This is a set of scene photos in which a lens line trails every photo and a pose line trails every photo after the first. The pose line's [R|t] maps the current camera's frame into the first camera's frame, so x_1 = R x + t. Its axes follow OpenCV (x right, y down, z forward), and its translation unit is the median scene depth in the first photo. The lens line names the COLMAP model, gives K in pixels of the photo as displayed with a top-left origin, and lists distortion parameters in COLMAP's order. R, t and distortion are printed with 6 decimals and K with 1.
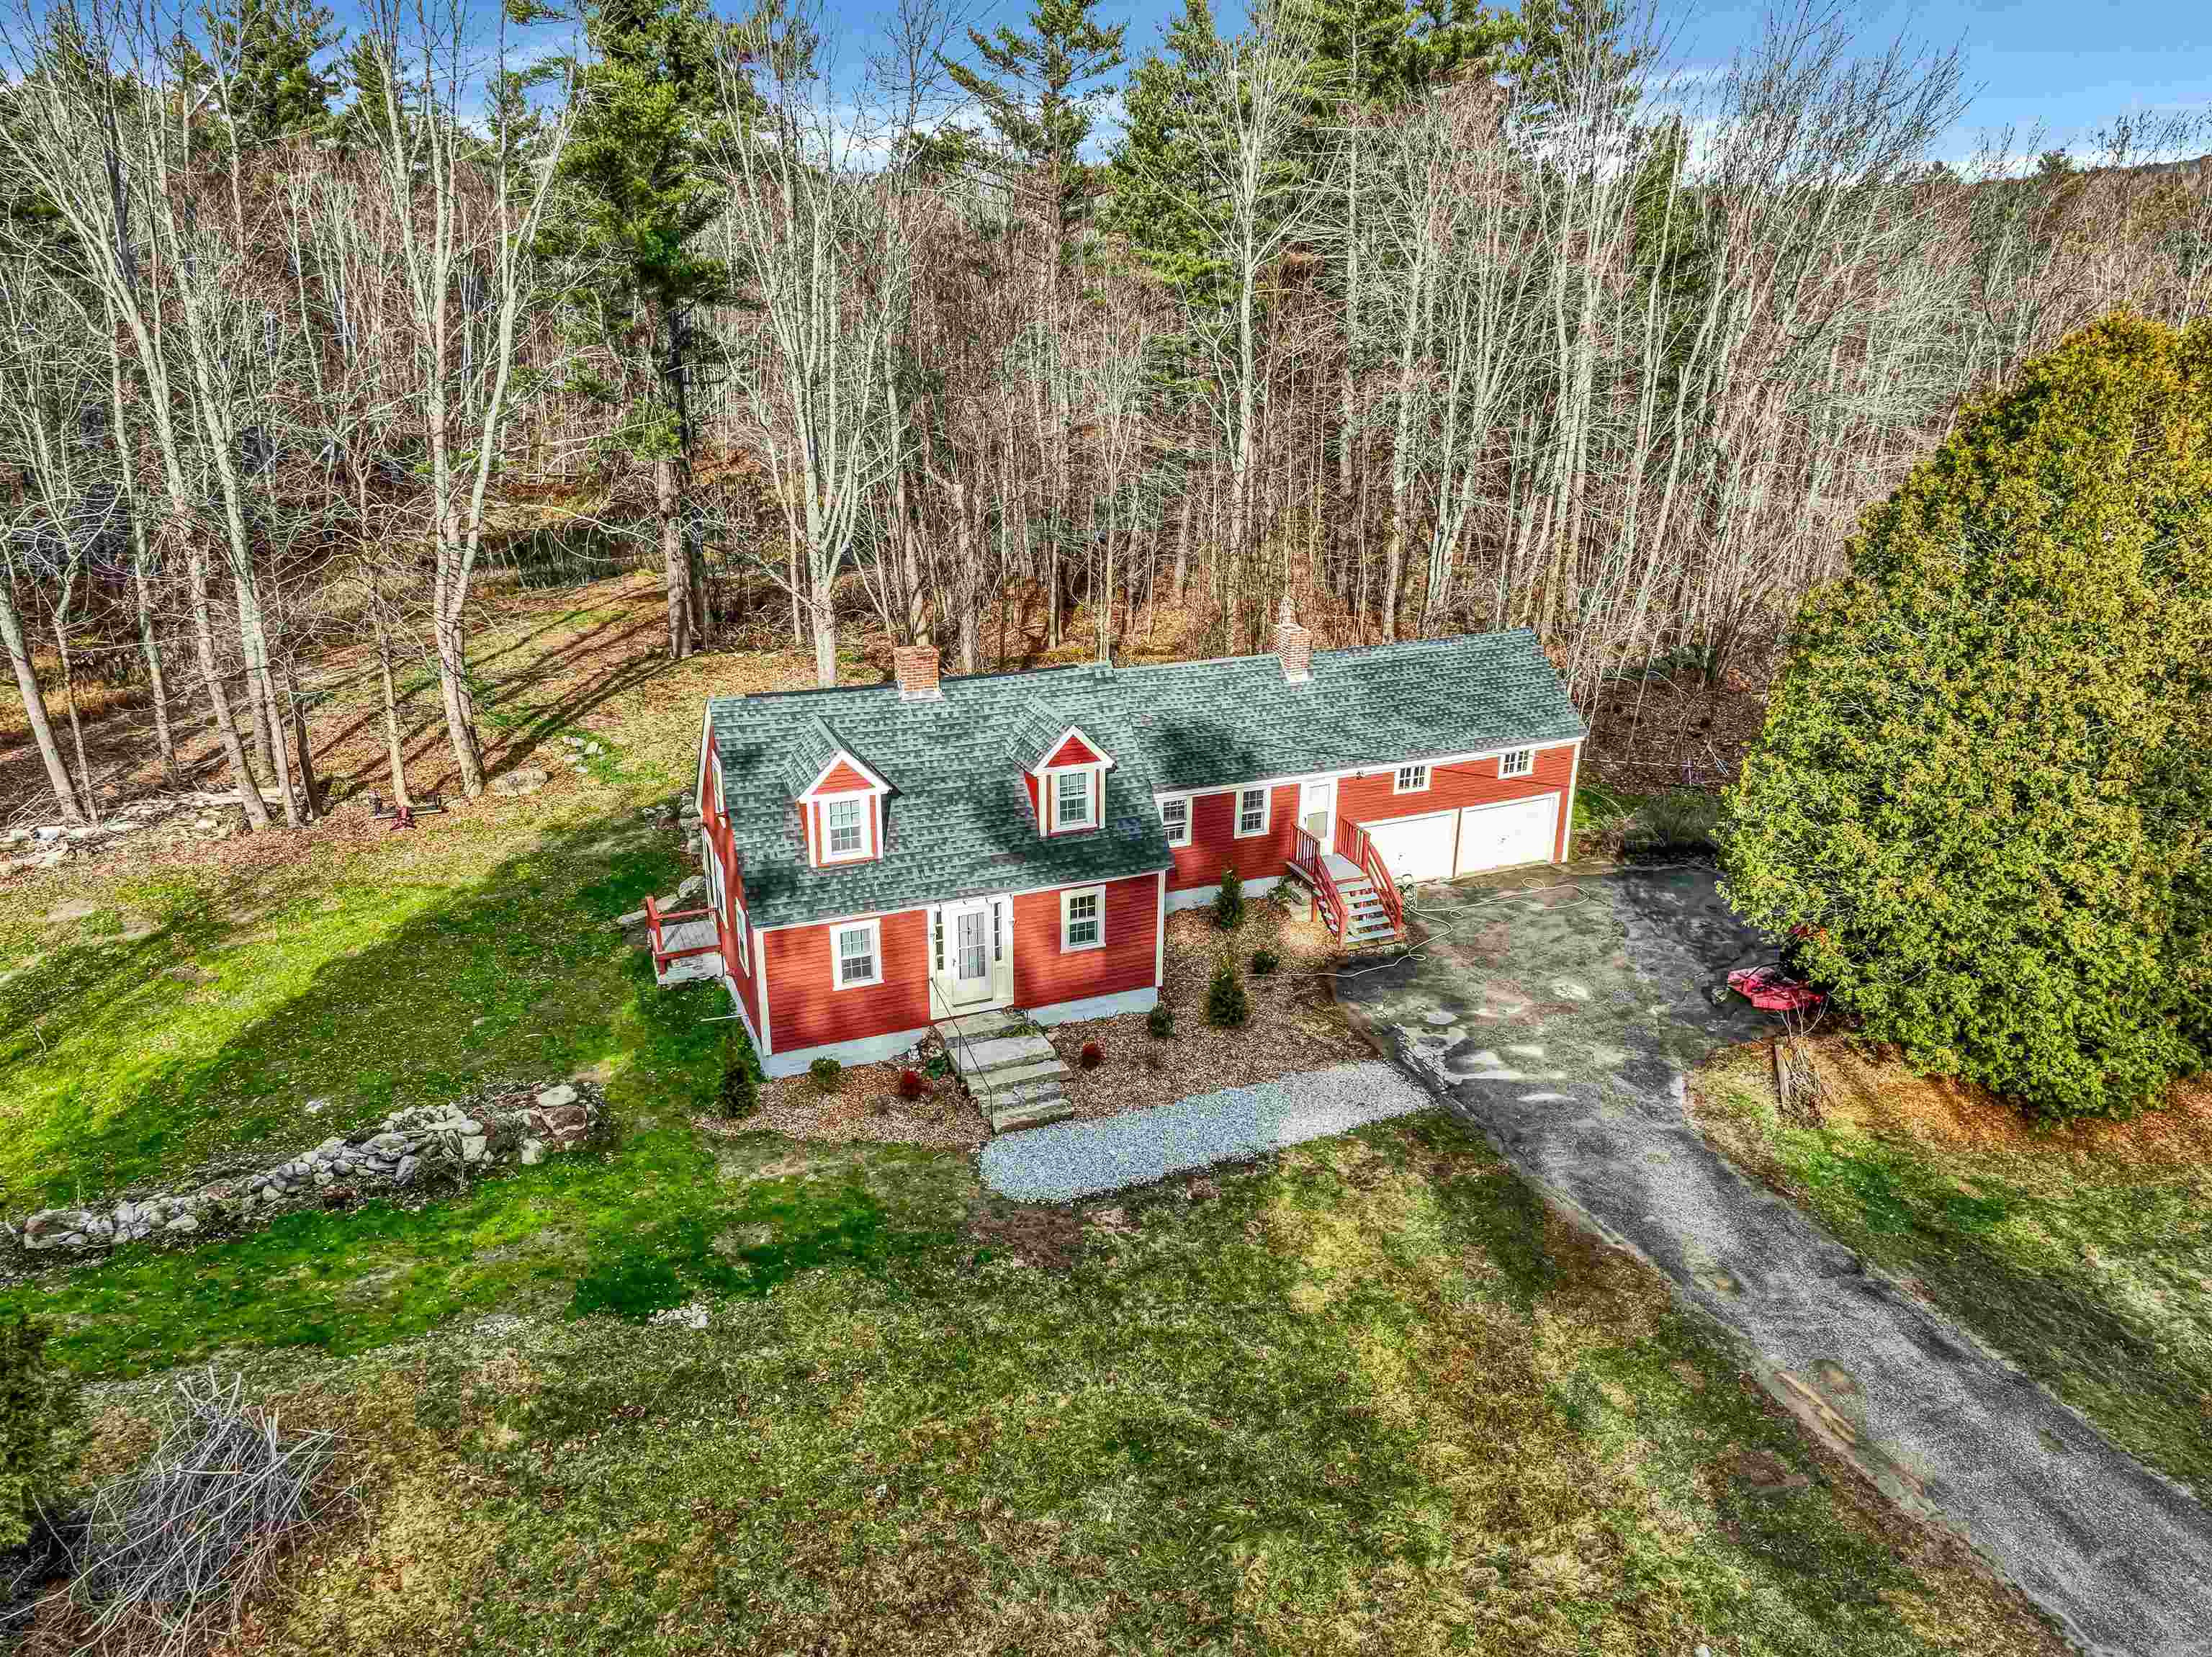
lens RADIAL K [[1645.9, 0, 1114.1], [0, 1645.9, 817.4], [0, 0, 1]] dist [-0.001673, 0.018388]
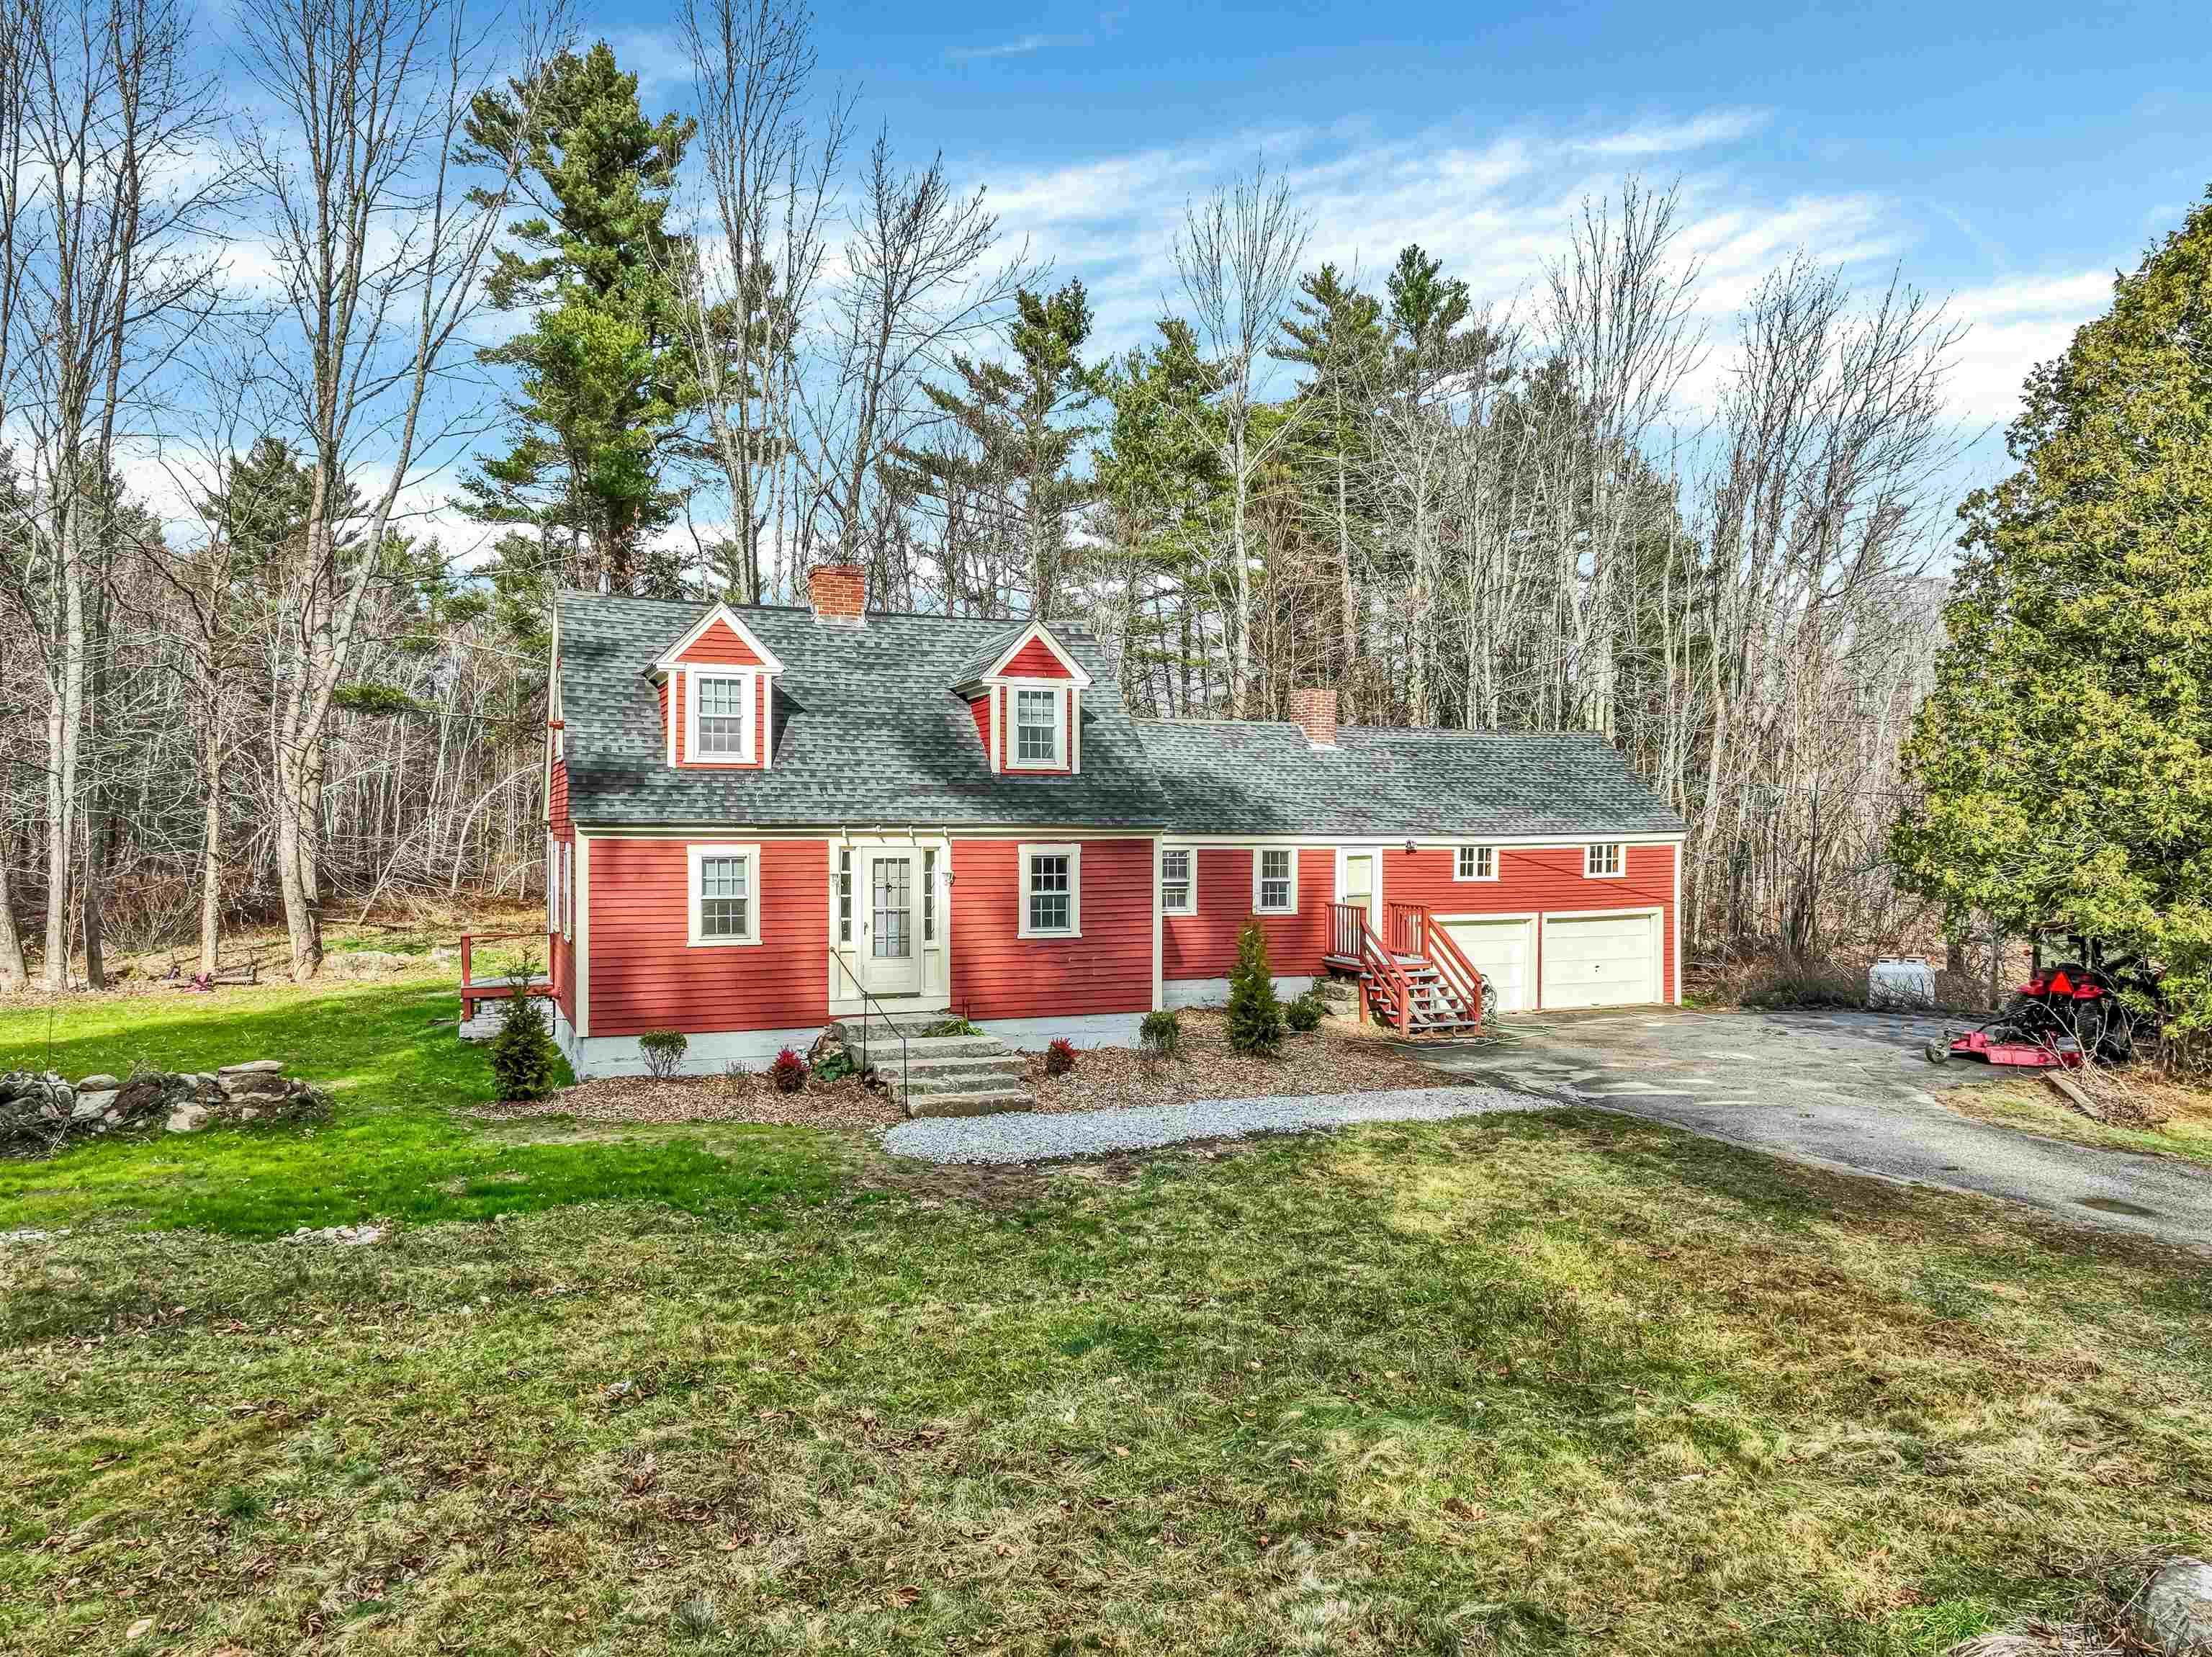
lens RADIAL K [[1645.9, 0, 1104.1], [0, 1645.9, 833.0], [0, 0, 1]] dist [-0.001673, 0.018388]
pose [[0.999964, -0.008362, -0.001746, 0.006511], [0.007205, 0.935383, -0.353564, 0.295527], [0.004589, 0.353538, 0.935409, 0.322432]]
